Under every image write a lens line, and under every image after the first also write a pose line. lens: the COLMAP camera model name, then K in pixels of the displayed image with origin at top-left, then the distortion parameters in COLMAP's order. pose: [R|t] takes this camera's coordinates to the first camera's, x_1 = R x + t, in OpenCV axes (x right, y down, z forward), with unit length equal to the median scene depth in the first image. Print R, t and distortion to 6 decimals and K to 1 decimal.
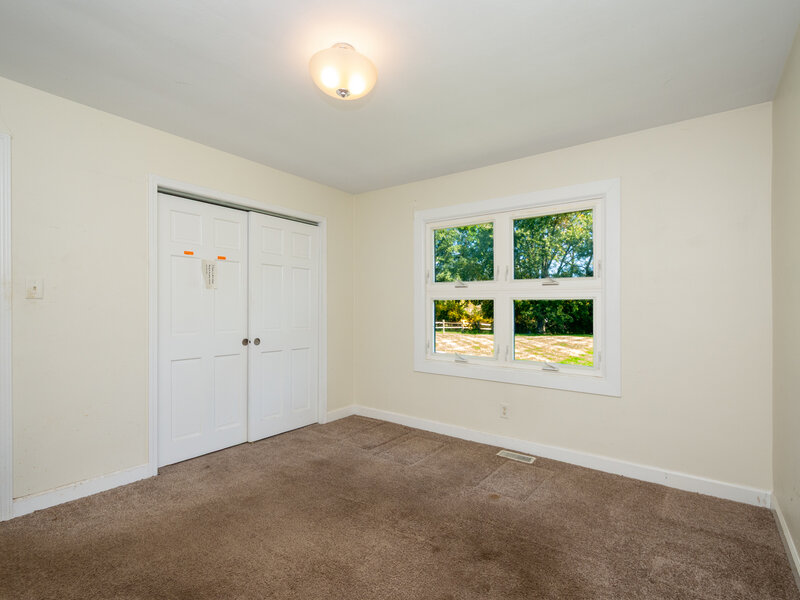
lens RADIAL K [[395.7, 0, 402.4], [0, 395.7, 302.5], [0, 0, 1]] dist [0.001740, 0.000359]
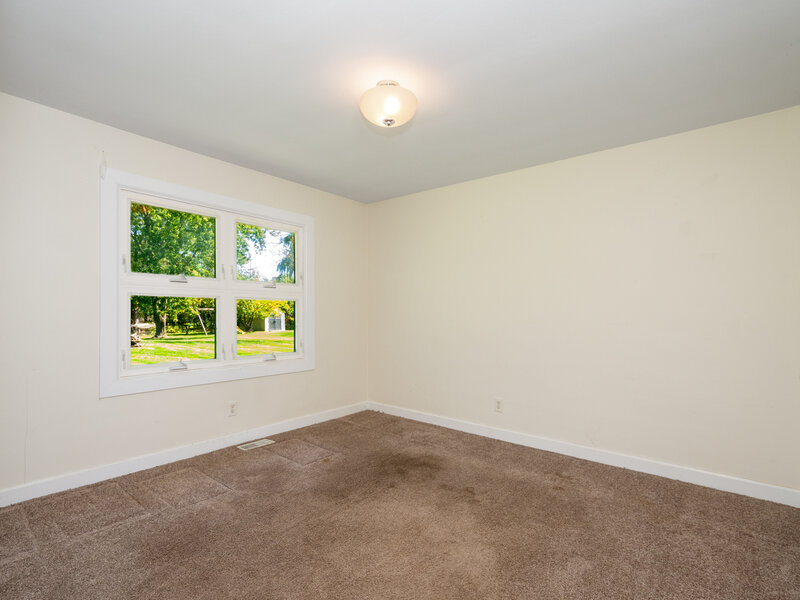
lens RADIAL K [[395.7, 0, 402.4], [0, 395.7, 302.5], [0, 0, 1]] dist [0.001740, 0.000359]
pose [[0.041992, 0.008436, 0.999082, -0.751818], [-0.025948, 0.999636, -0.007351, -0.002381], [-0.998781, -0.025616, 0.042195, 0.539530]]
